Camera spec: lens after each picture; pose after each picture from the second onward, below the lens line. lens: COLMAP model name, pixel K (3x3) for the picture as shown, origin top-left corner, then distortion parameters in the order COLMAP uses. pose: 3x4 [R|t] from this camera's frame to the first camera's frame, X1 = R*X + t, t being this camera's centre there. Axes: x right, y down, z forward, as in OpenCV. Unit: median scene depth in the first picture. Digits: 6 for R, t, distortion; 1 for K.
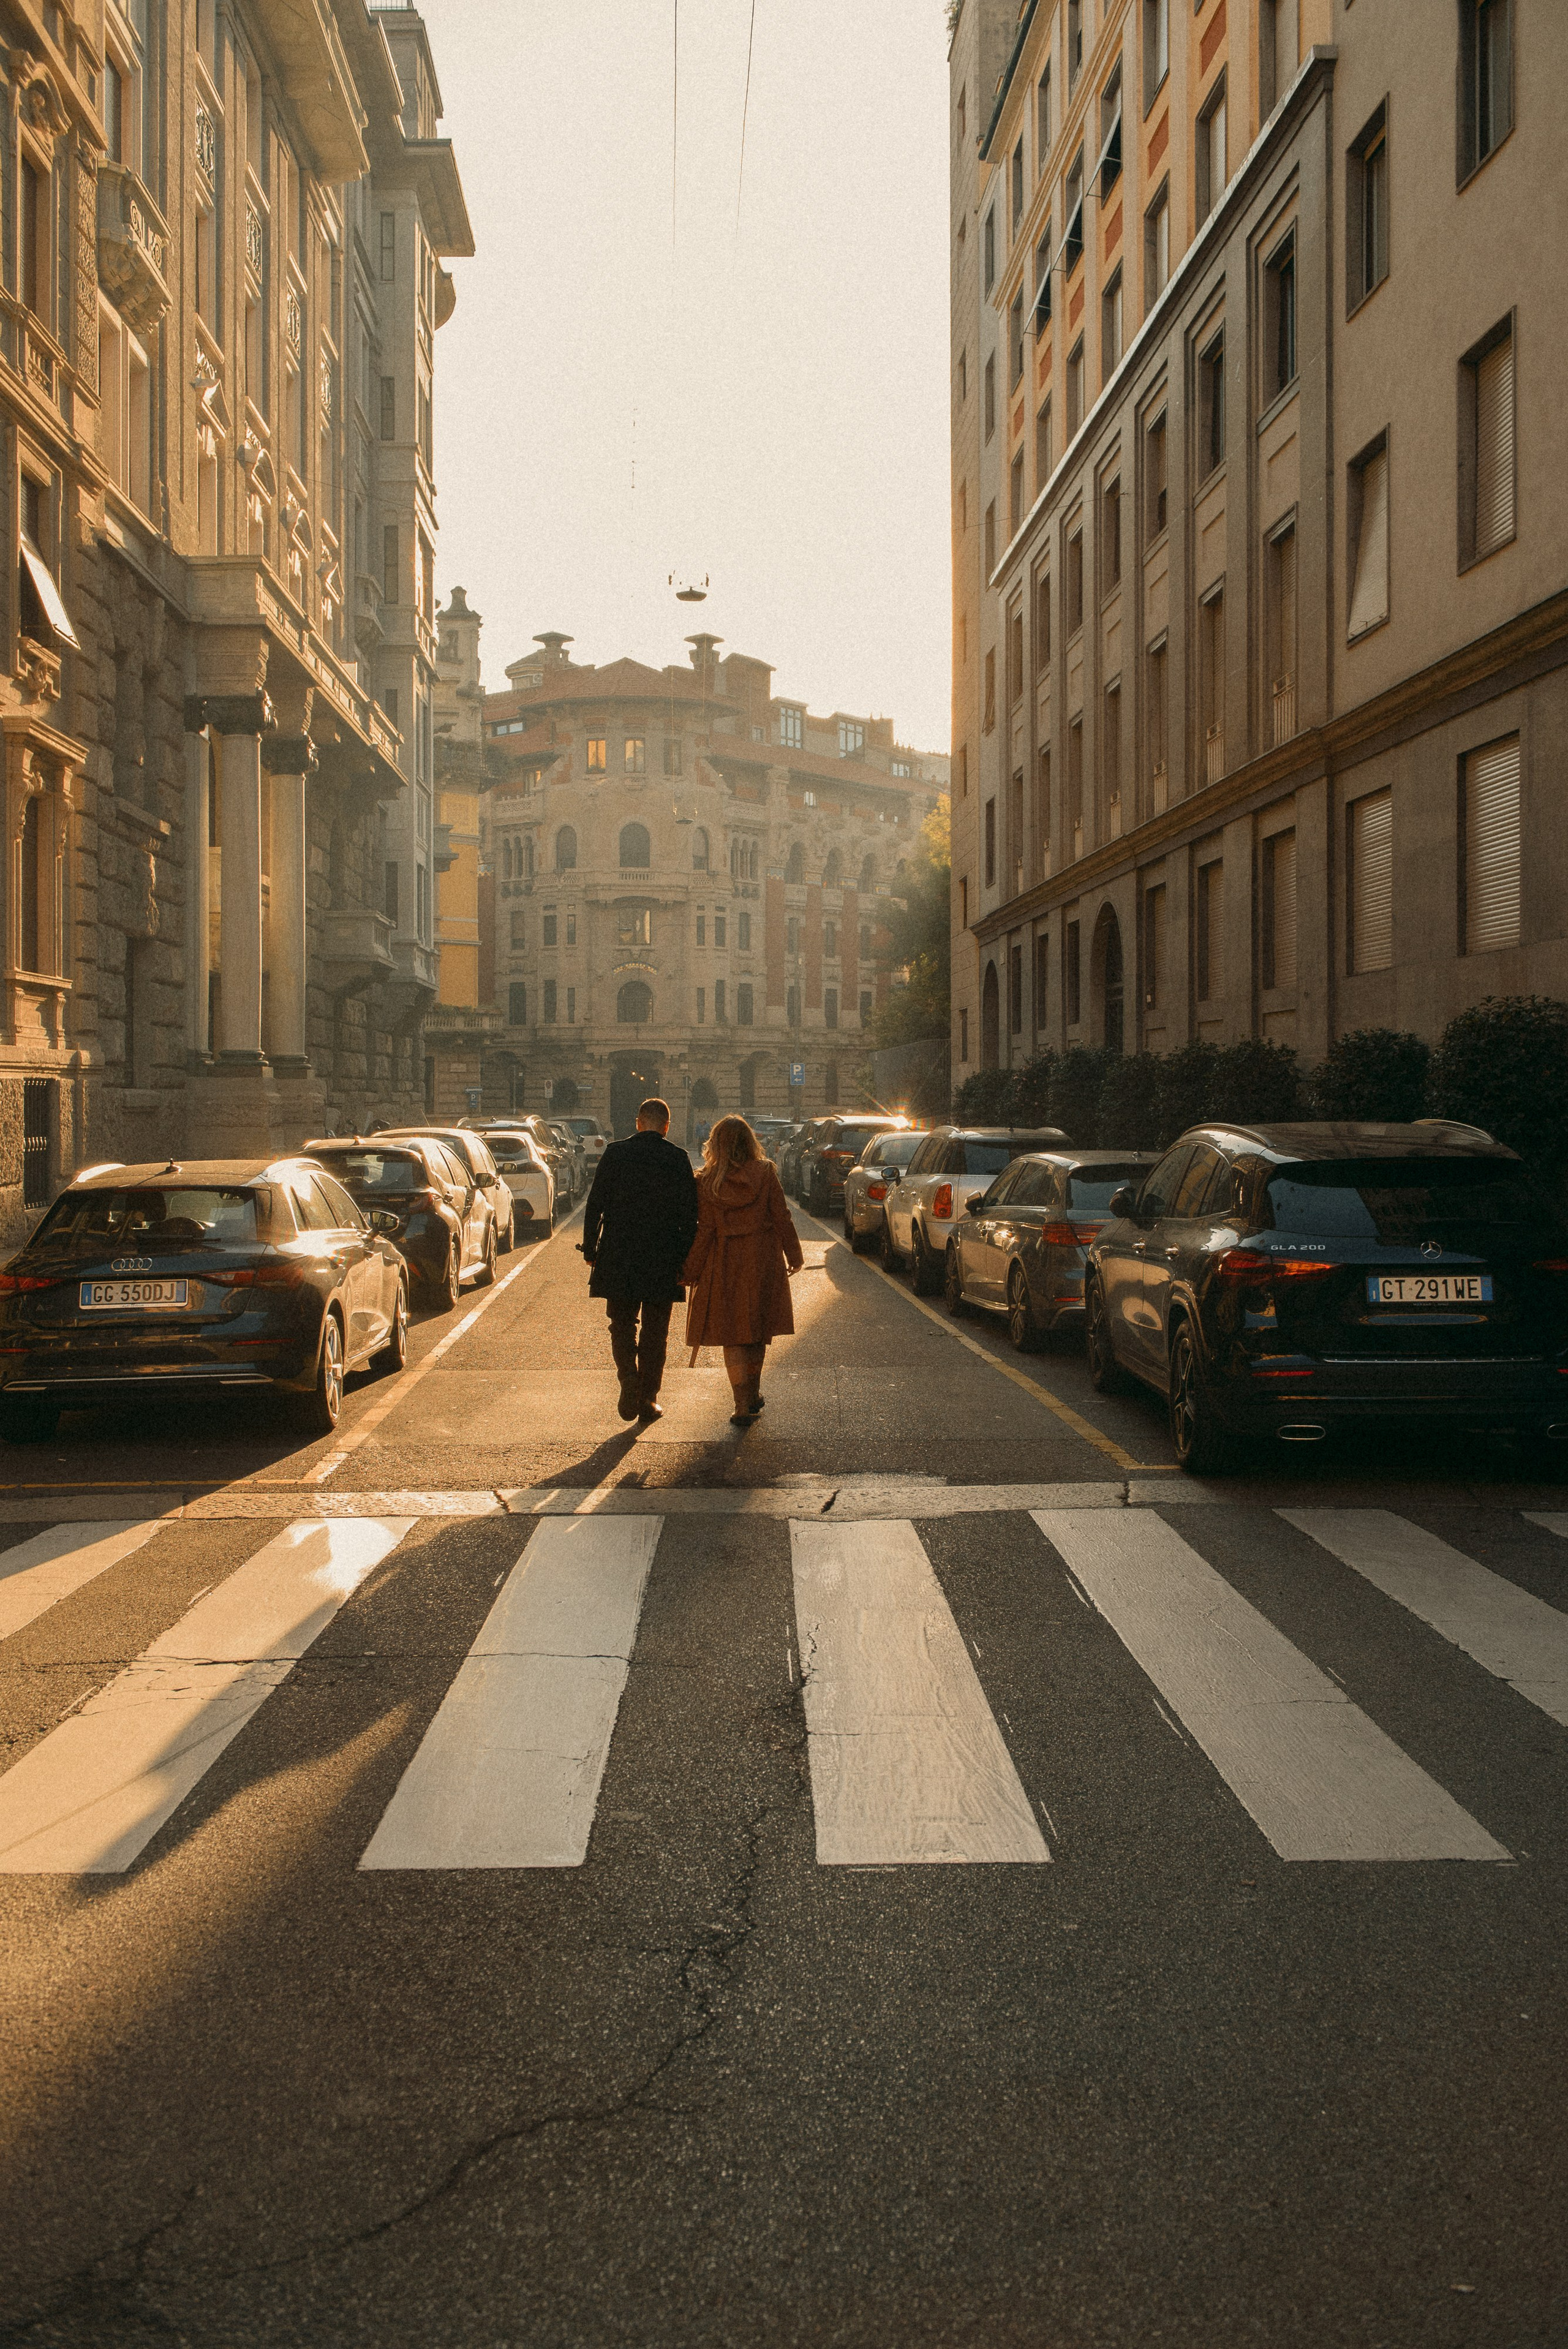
lens RADIAL K [[3647.0, 0, 627.4], [0, 3647.0, 1283.6], [0, 0, 1]] dist [-0.021852, 0.032991]
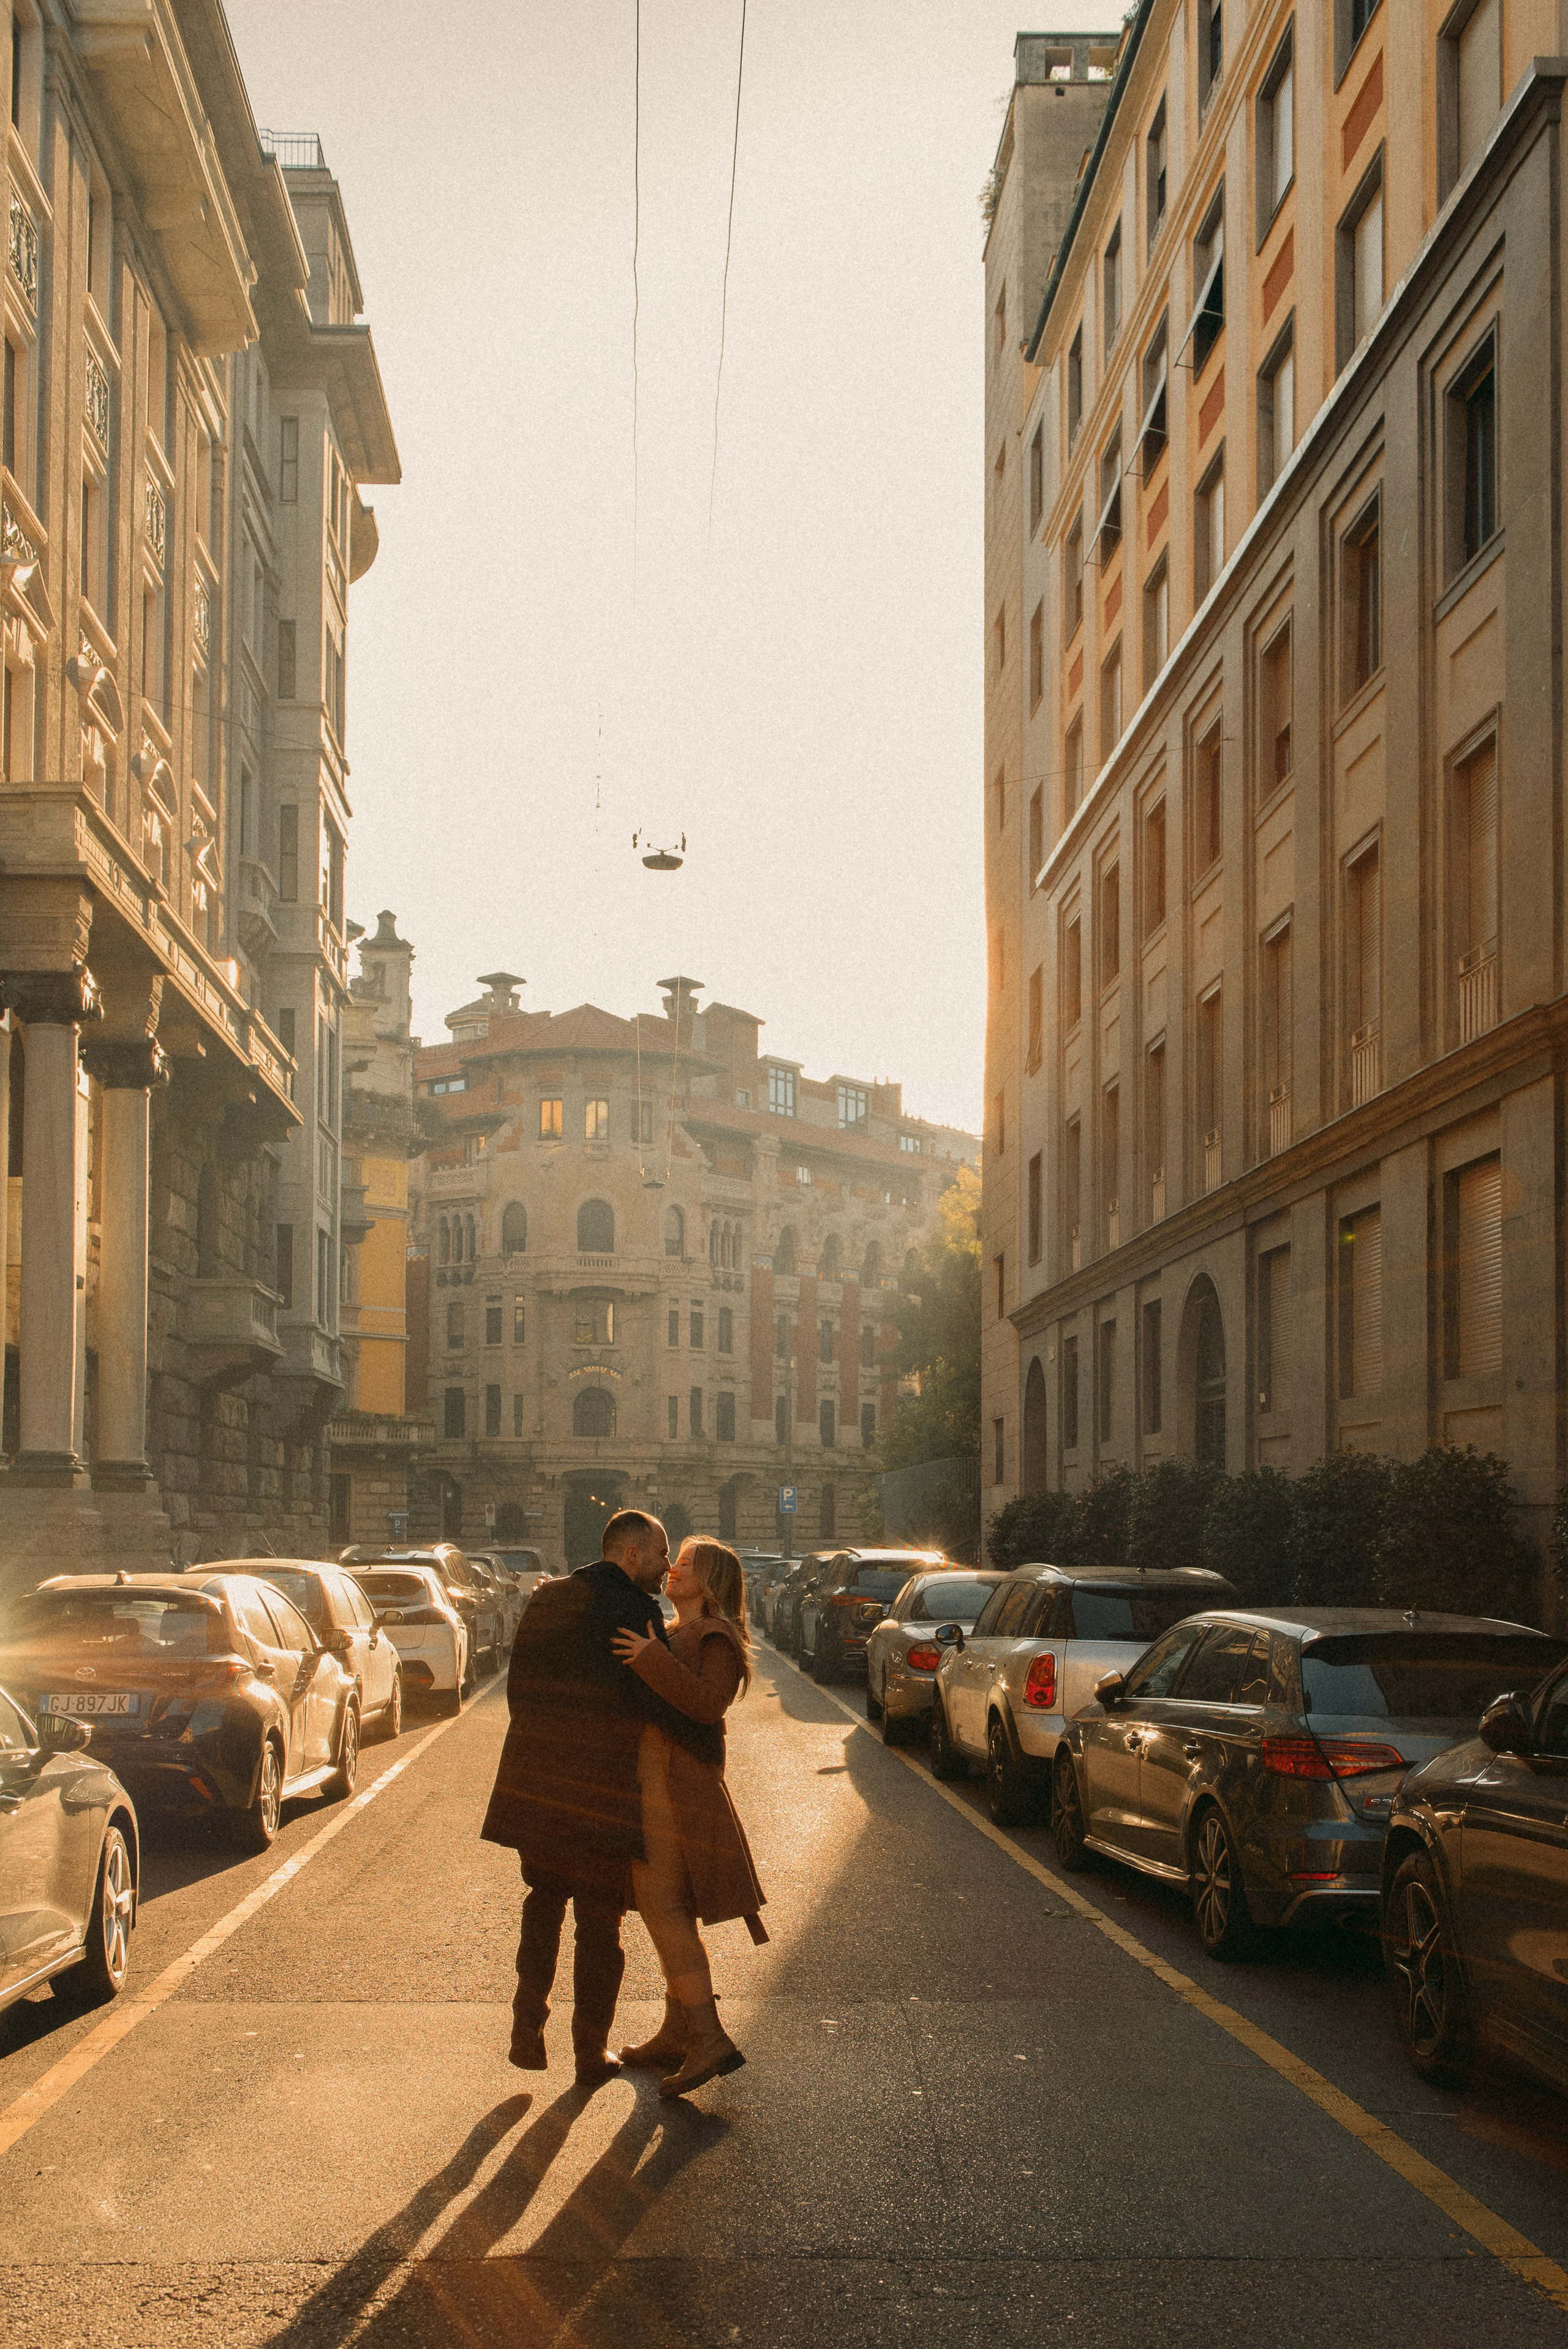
lens RADIAL K [[3647.0, 0, 627.4], [0, 3647.0, 1283.6], [0, 0, 1]] dist [-0.021852, 0.032991]
pose [[0.999926, 0.010355, 0.006315, 0.005285], [-0.009531, 0.992865, -0.118859, -0.009069], [-0.007501, 0.118790, 0.992891, 0.213687]]
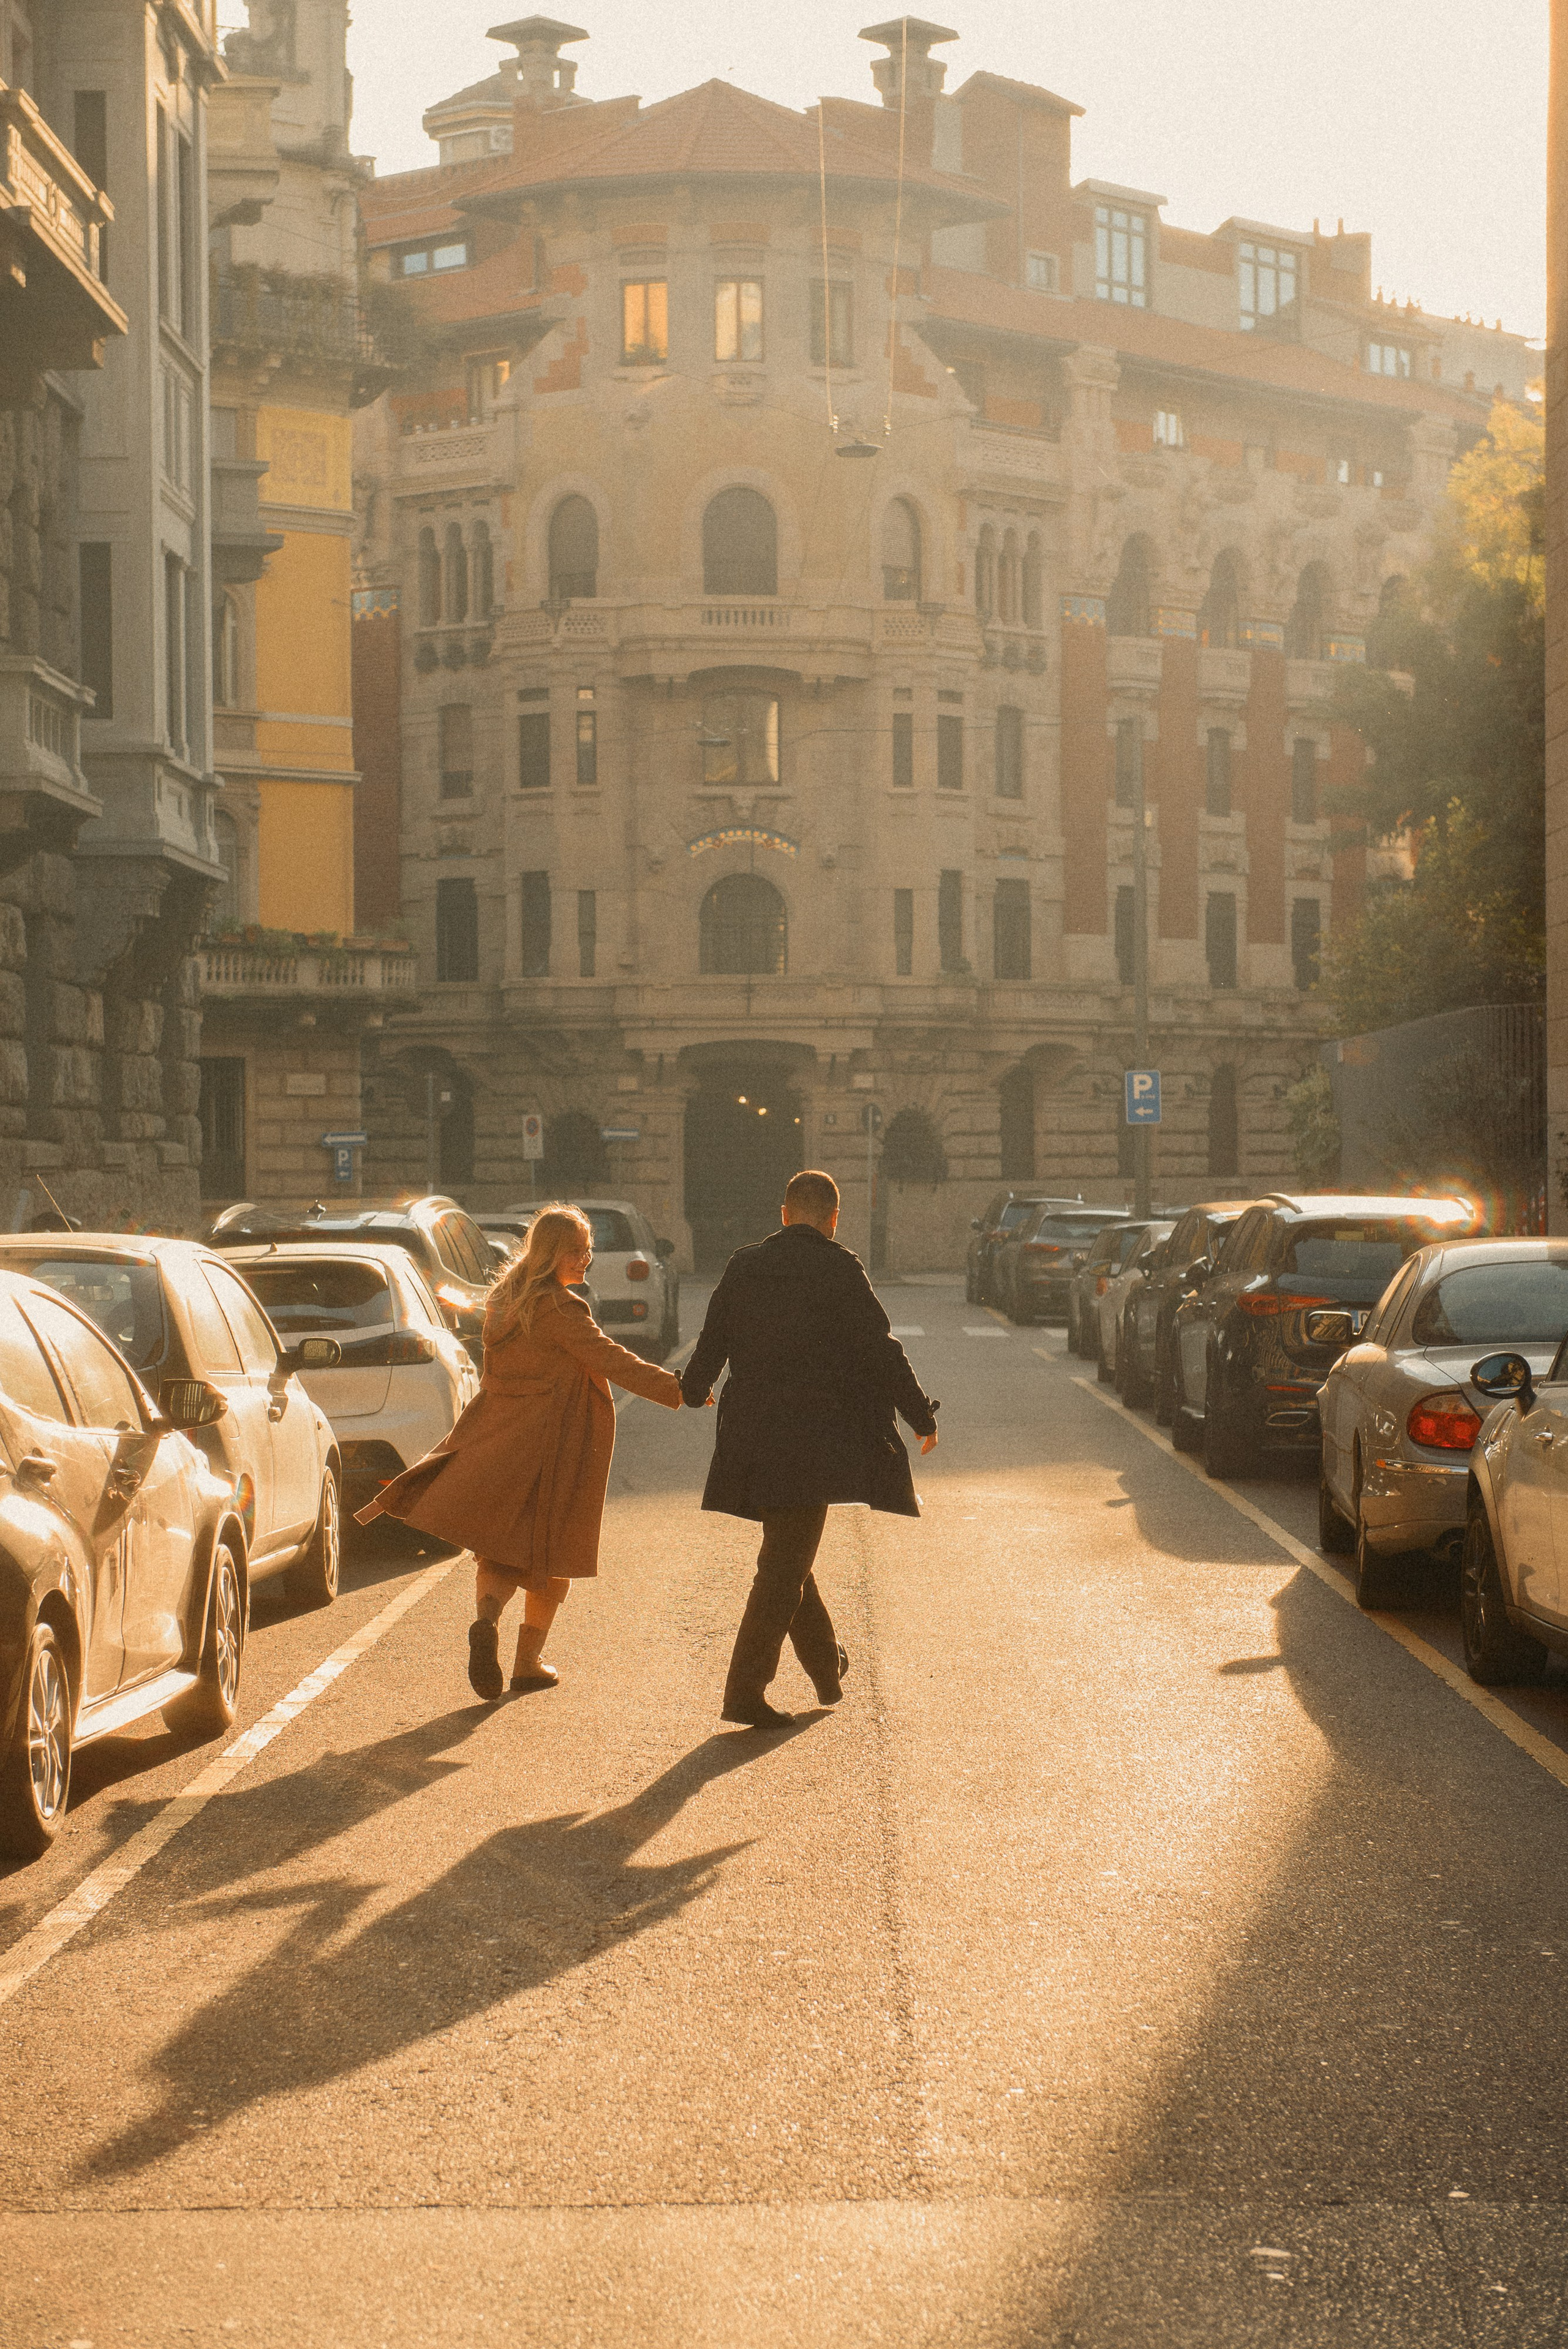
lens RADIAL K [[7254.7, 0, 472.2], [0, 7254.7, 1173.5], [0, 0, 1]] dist [0.103104, 0.151809]
pose [[0.999176, -0.003839, -0.040396, 0.005958], [0.001789, 0.998714, -0.050669, -0.010380], [0.040538, 0.050555, 0.997898, 0.243136]]
